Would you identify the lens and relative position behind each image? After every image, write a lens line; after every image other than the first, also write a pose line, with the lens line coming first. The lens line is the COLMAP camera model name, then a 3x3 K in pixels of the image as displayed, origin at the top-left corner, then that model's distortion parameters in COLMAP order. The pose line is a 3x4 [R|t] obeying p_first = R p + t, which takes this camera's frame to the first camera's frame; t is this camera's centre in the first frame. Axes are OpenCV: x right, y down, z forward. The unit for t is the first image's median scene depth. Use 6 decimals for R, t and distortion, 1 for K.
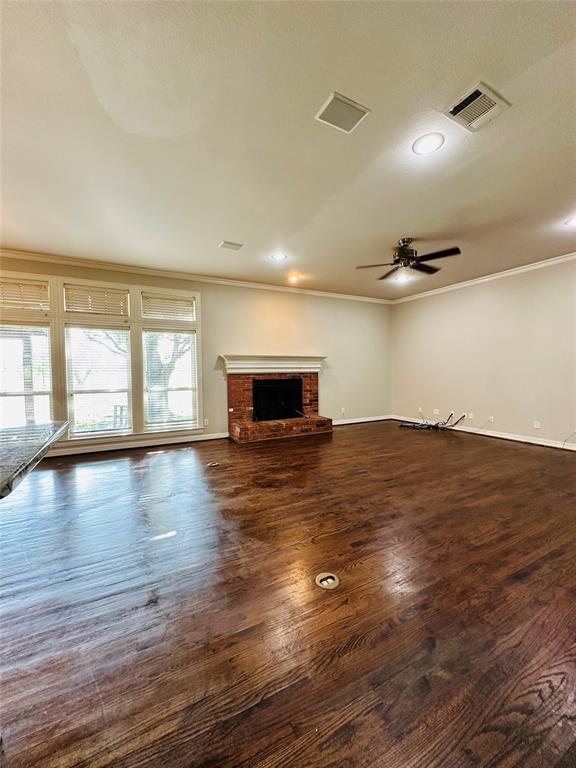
lens RADIAL K [[309.9, 0, 286.1], [0, 309.9, 385.2], [0, 0, 1]] dist [-0.000688, -0.000078]
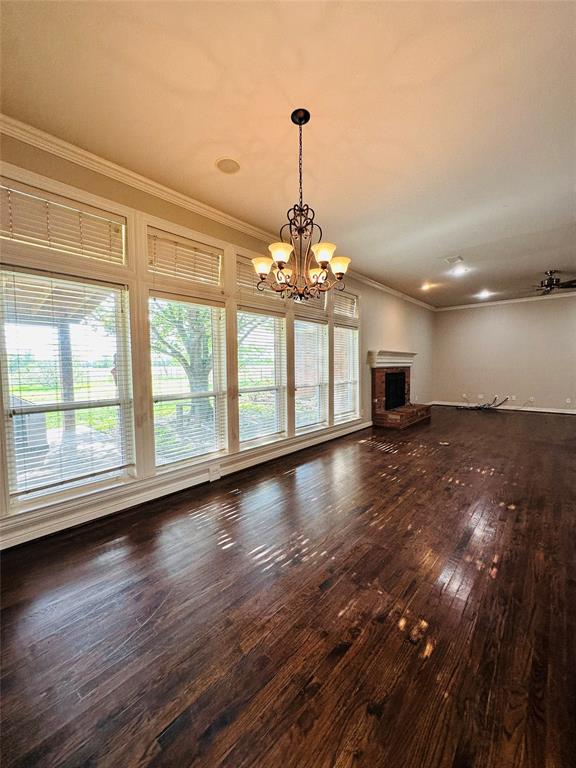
lens RADIAL K [[309.9, 0, 284.5], [0, 309.9, 383.4], [0, 0, 1]] dist [-0.000688, -0.000078]
pose [[0.935780, -0.024077, 0.351761, -0.860922], [0.023877, 0.999703, 0.004908, 0.005847], [-0.351775, 0.003806, 0.936077, 0.085822]]
